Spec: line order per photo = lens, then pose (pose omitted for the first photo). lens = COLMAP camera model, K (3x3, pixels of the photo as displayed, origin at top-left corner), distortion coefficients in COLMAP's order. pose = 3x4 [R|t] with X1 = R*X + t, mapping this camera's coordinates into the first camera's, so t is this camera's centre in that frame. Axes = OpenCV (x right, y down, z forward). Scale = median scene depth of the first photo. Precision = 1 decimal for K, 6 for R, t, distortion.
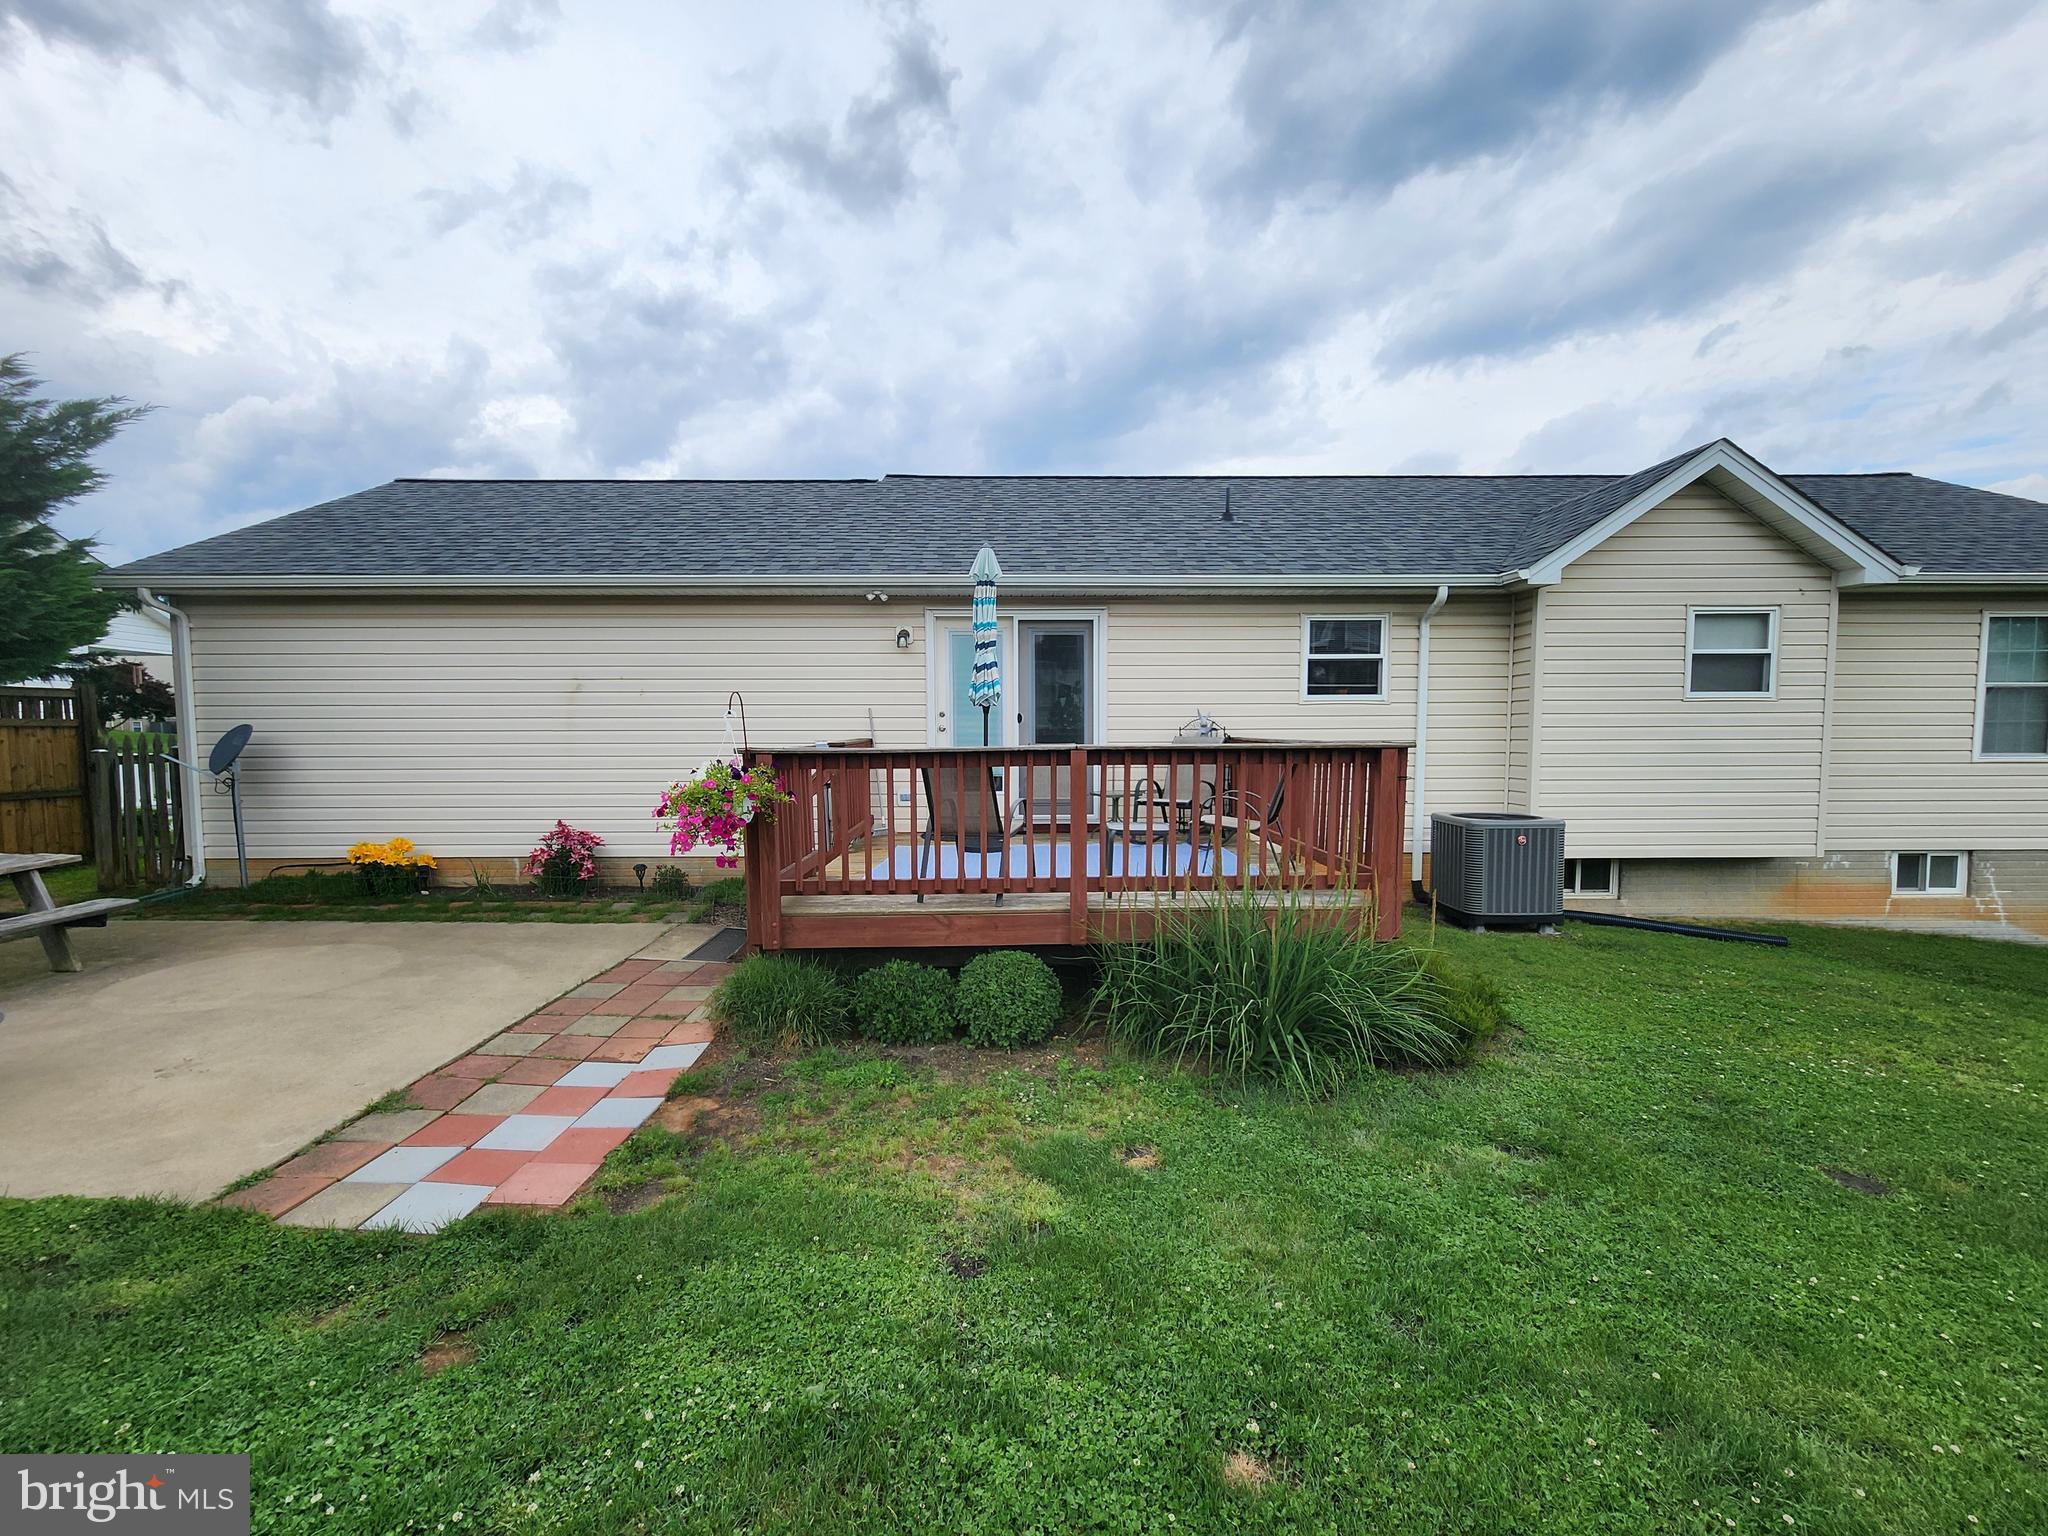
lens RADIAL K [[795.4, 0, 1024.0], [0, 795.4, 768.0], [0, 0, 1]] dist [0.000138, 0.000086]
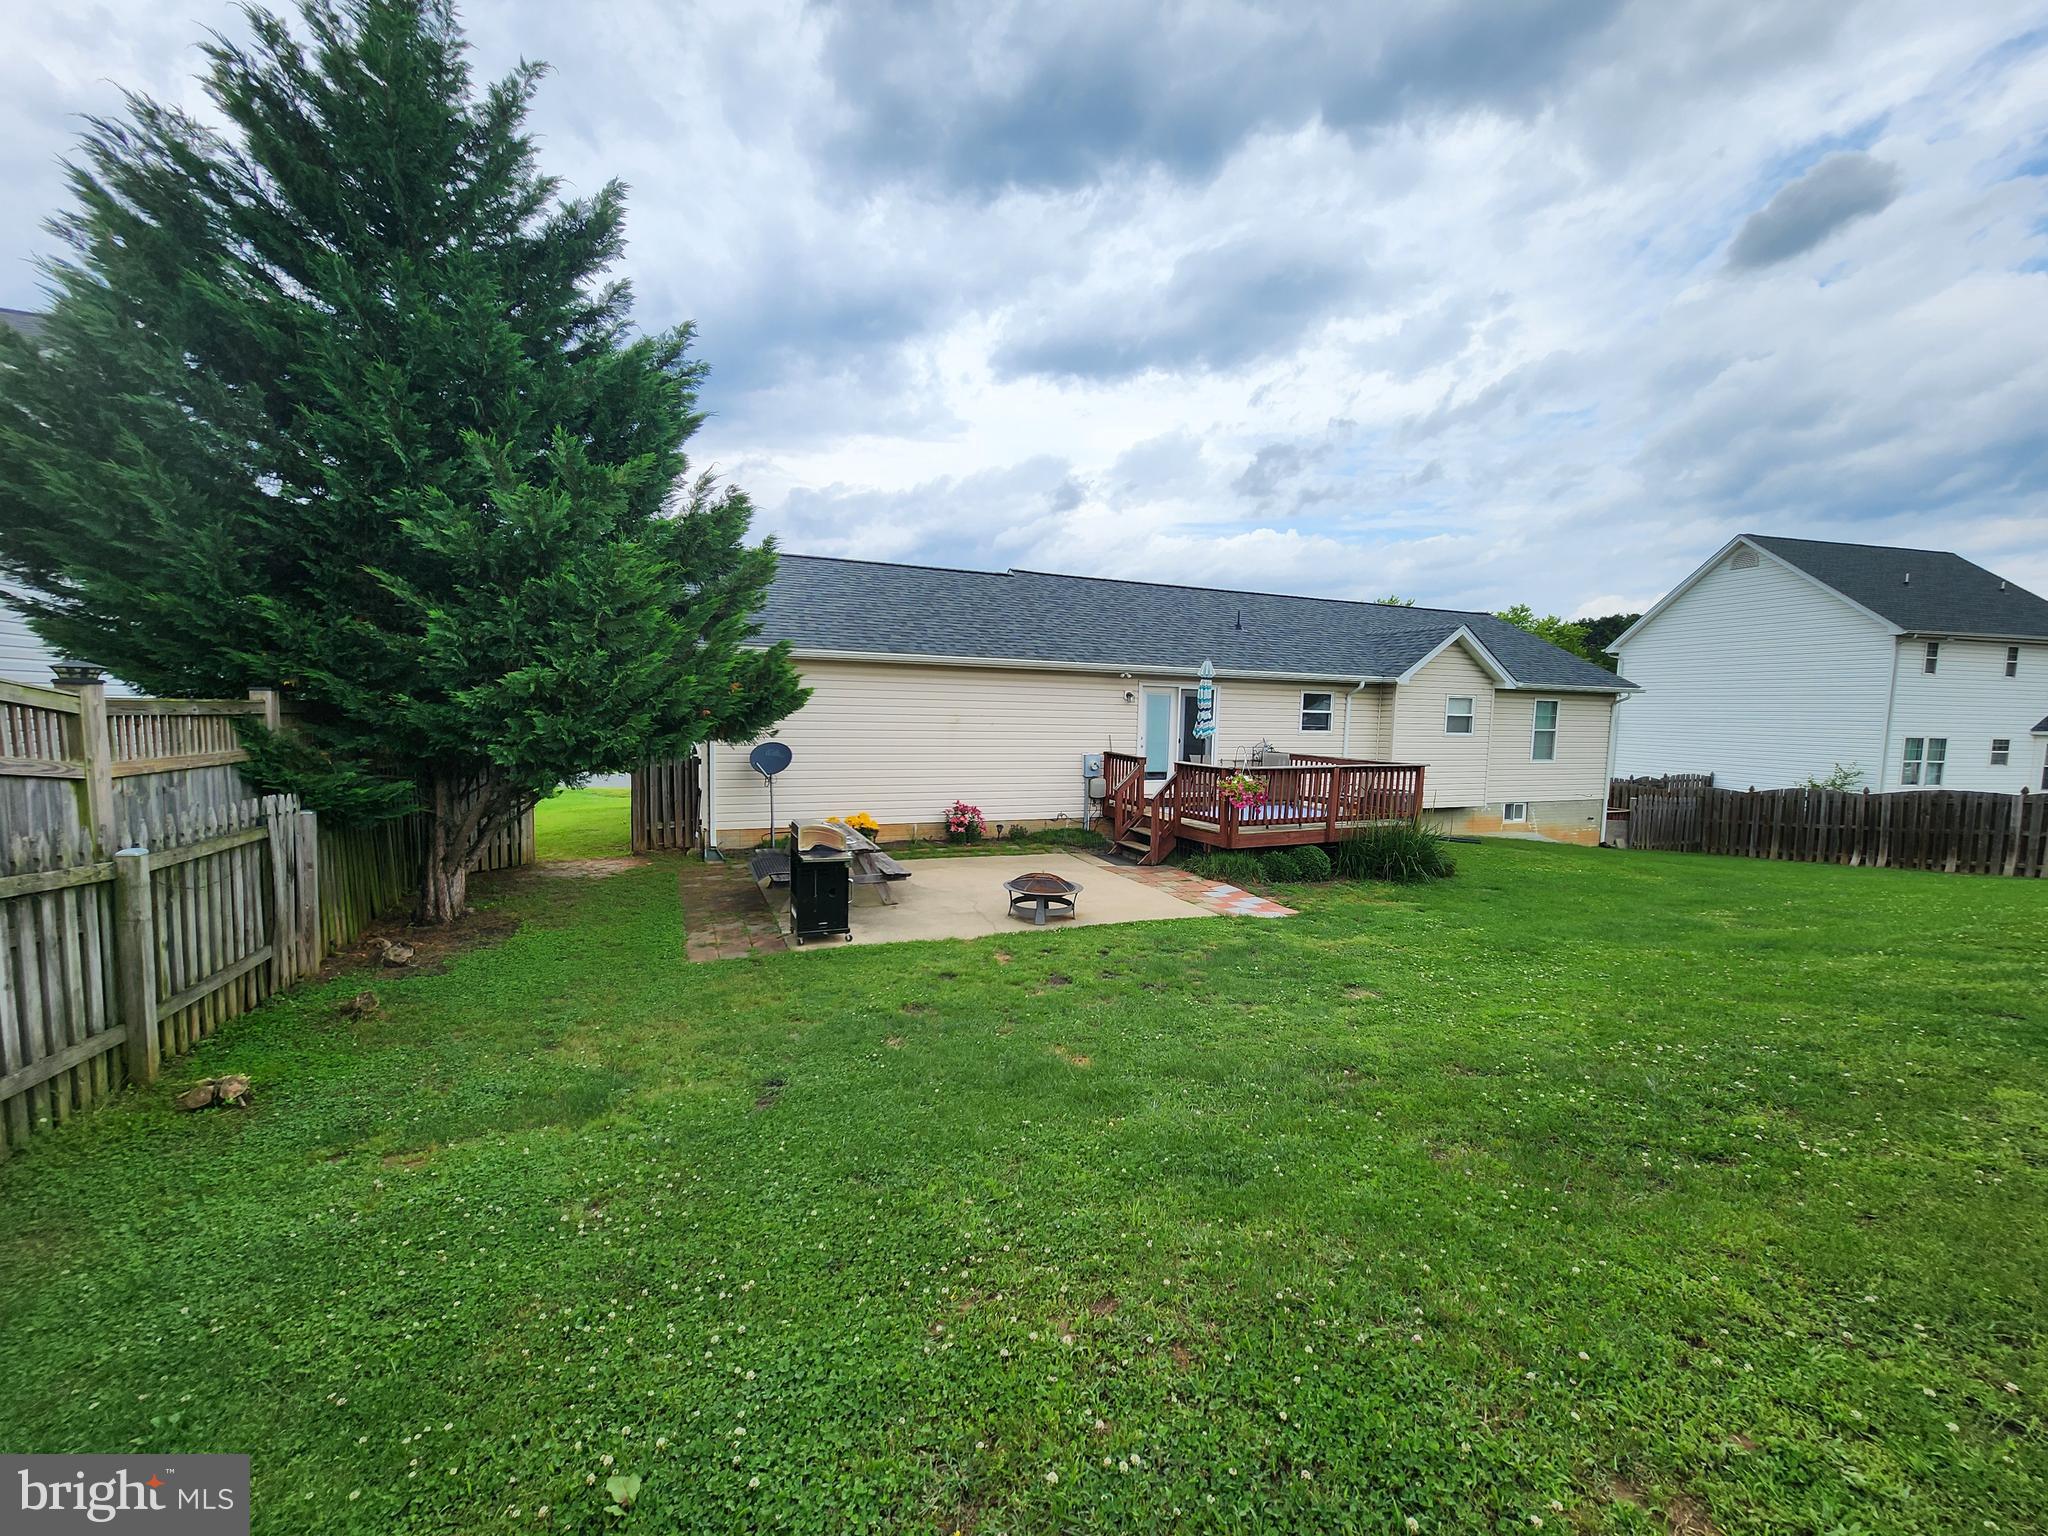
lens RADIAL K [[804.3, 0, 1031.7], [0, 804.3, 774.6], [0, 0, 1]] dist [0.005774, 0.000116]
pose [[0.924672, -0.006217, 0.380714, -1.084841], [-0.009668, 0.999161, 0.039798, -0.057858], [-0.380642, -0.040481, 0.923836, -0.639609]]
